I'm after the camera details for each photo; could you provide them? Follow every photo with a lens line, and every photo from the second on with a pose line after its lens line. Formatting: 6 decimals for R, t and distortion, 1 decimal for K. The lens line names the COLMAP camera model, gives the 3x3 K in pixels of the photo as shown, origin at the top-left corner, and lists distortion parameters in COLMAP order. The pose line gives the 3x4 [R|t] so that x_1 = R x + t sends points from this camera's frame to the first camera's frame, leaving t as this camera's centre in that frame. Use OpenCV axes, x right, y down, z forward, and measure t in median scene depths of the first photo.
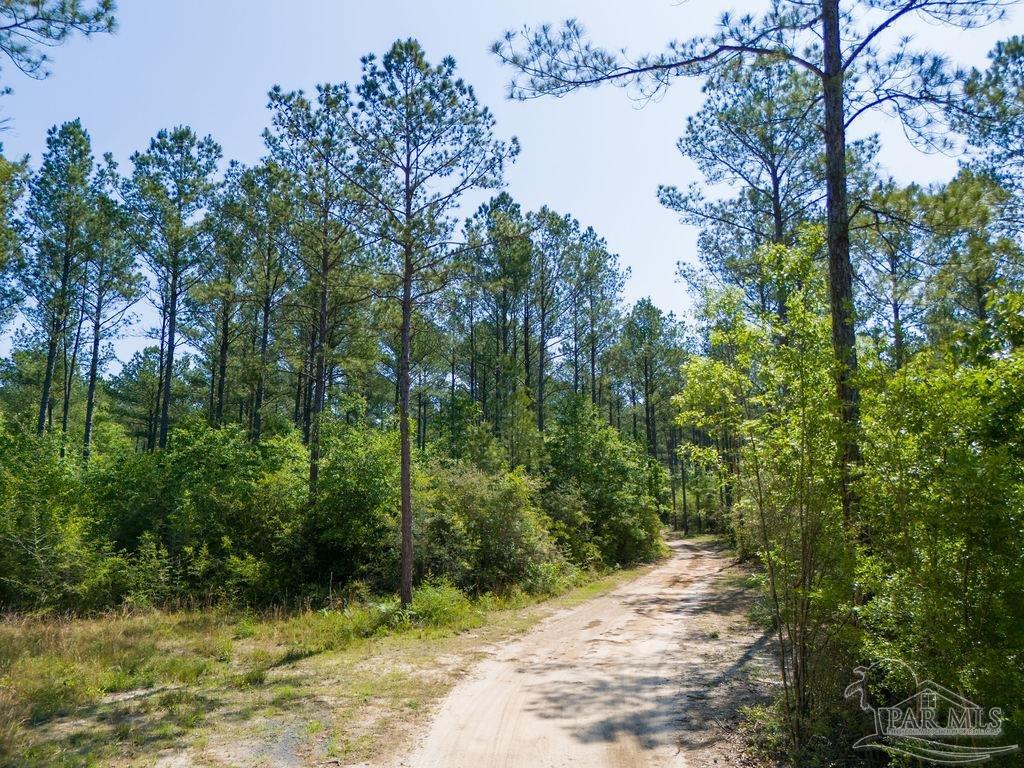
lens RADIAL K [[752.4, 0, 513.2], [0, 752.4, 376.4], [0, 0, 1]] dist [0.064425, -0.052814]
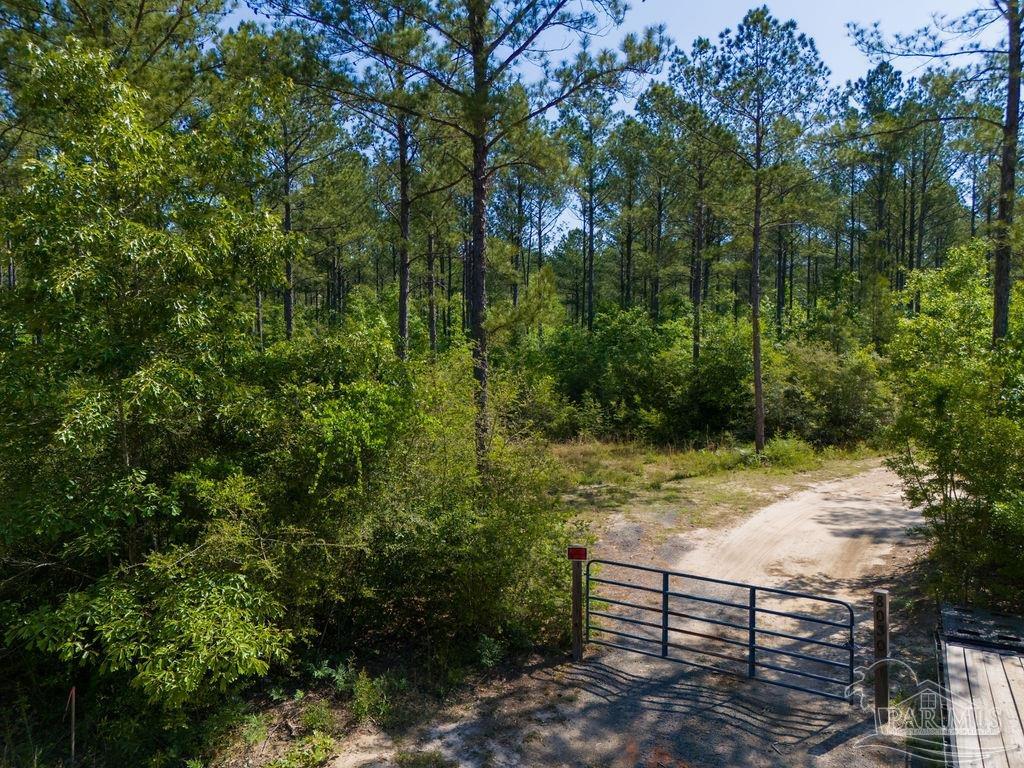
lens RADIAL K [[752.4, 0, 509.7], [0, 752.4, 385.1], [0, 0, 1]] dist [0.064425, -0.052814]
pose [[0.864191, 0.025060, -0.502540, 0.143472], [0.085910, 0.976745, 0.196441, -0.119232], [0.495776, -0.212936, 0.841941, -0.346620]]
